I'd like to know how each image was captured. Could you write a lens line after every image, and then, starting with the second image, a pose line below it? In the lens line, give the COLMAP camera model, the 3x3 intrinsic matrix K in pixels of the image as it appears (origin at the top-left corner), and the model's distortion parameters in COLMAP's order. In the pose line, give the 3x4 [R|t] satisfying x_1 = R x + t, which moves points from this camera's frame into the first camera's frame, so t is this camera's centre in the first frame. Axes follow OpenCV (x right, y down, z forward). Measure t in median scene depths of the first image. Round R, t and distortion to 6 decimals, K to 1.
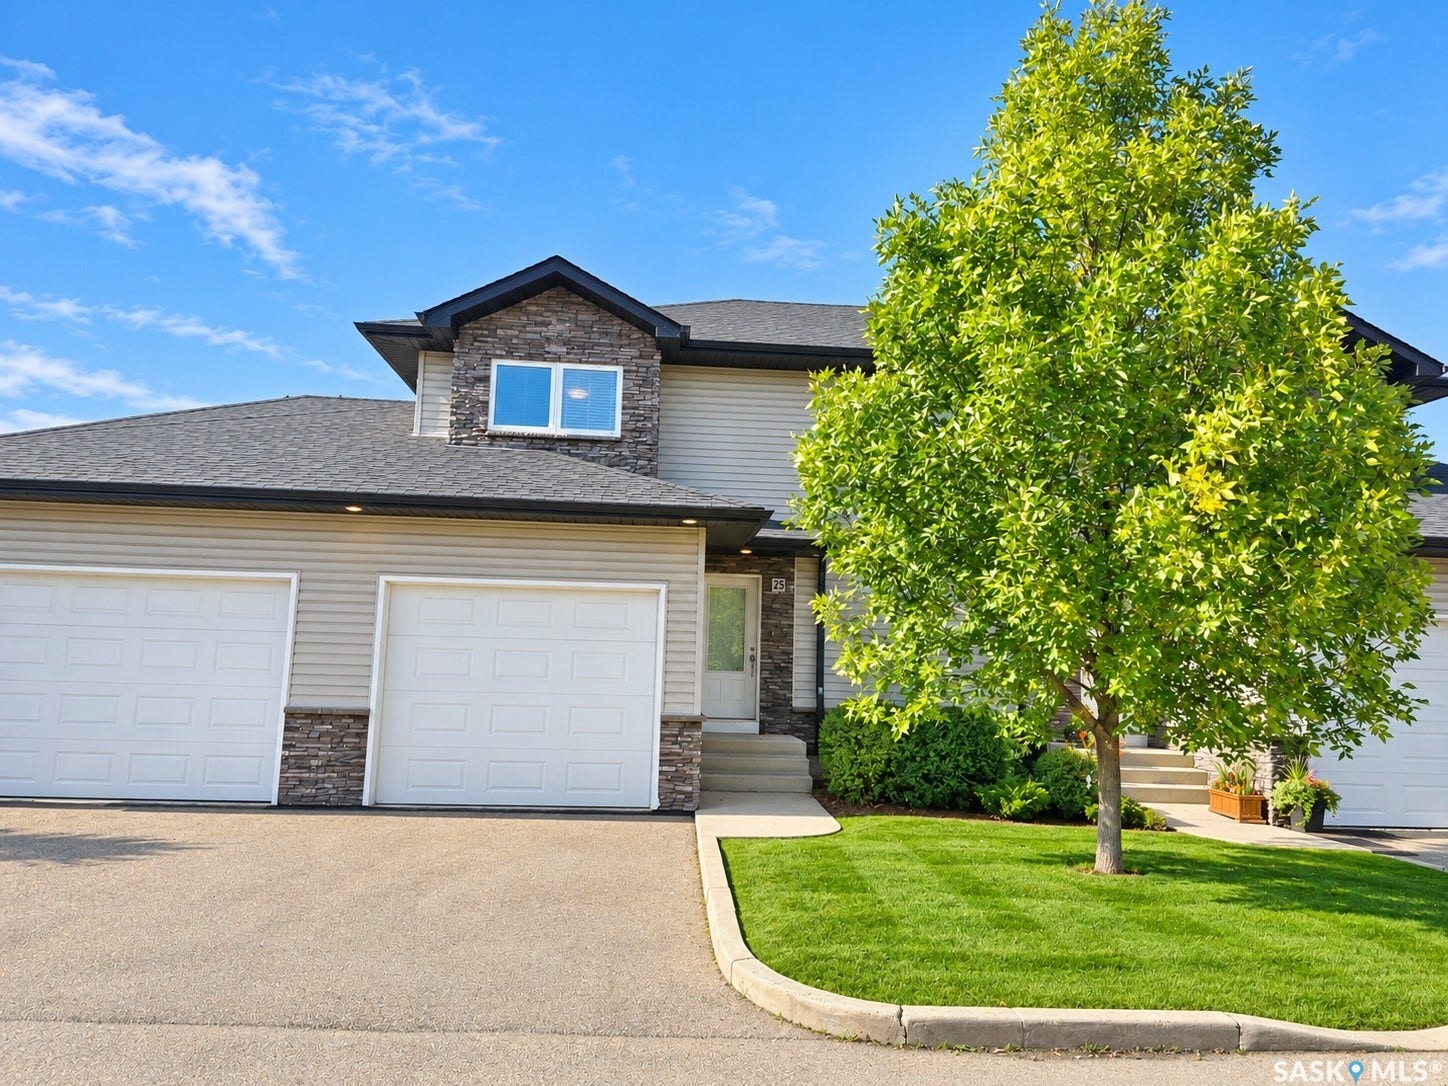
lens RADIAL K [[930.7, 0, 720.7], [0, 930.7, 563.8], [0, 0, 1]] dist [0.034868, -0.001298]
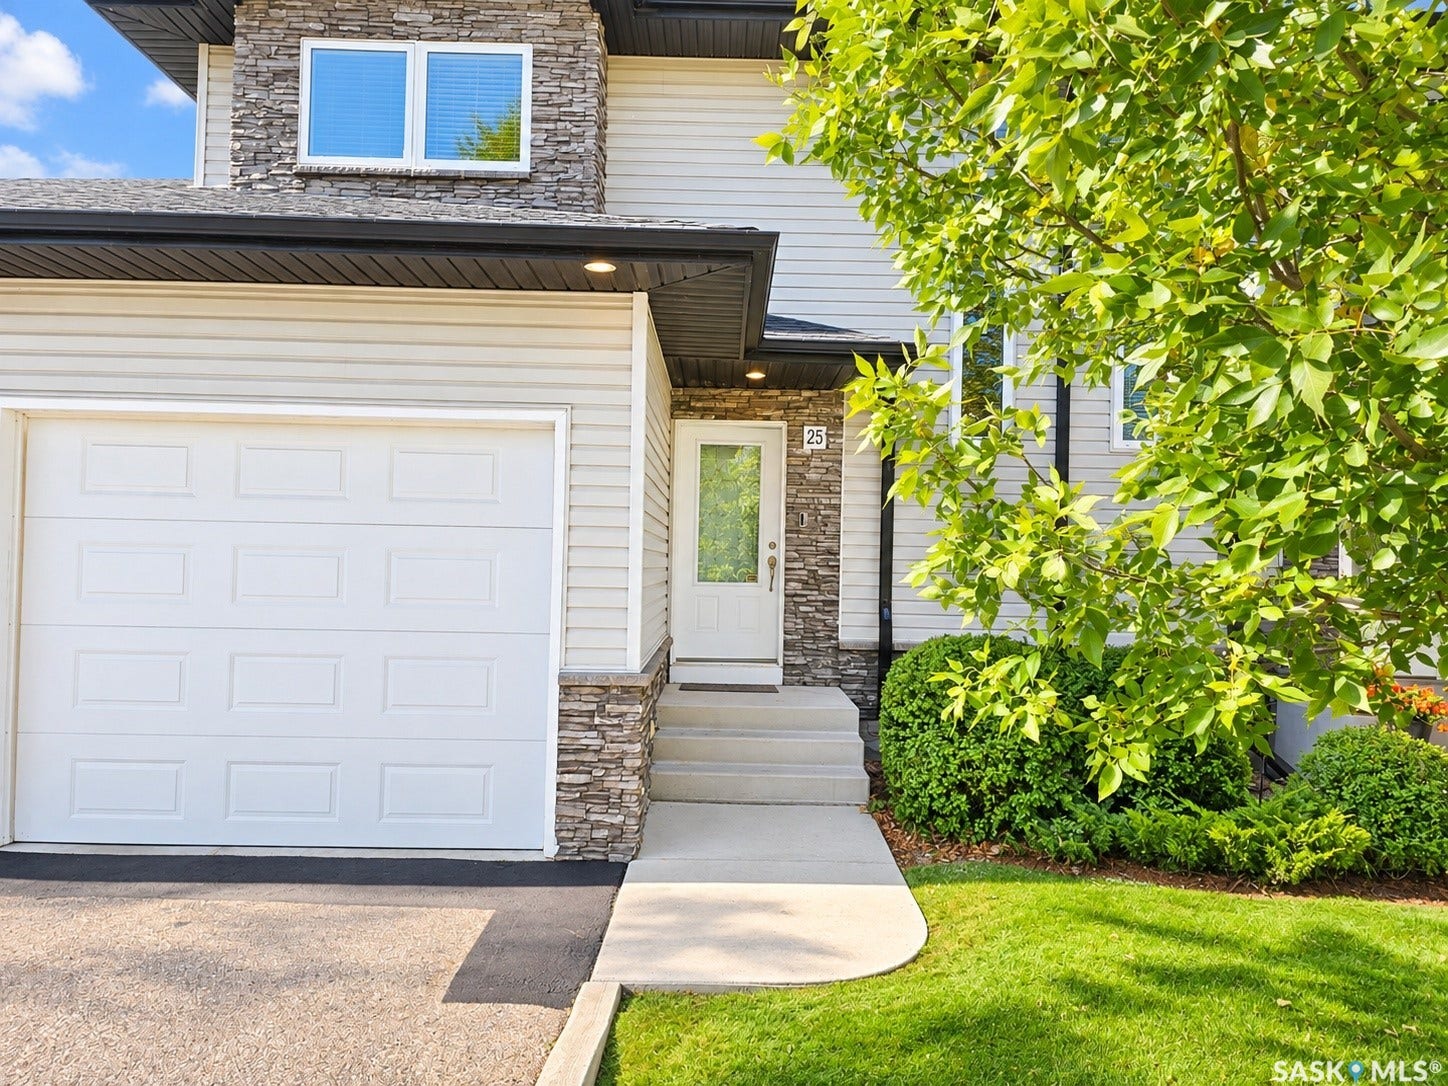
lens RADIAL K [[930.7, 0, 720.7], [0, 930.7, 563.8], [0, 0, 1]] dist [0.034868, -0.001298]
pose [[0.996884, -0.008374, -0.078436, 0.051058], [0.016112, 0.995001, 0.098556, 0.046171], [0.077218, -0.099513, 0.992036, 0.425761]]
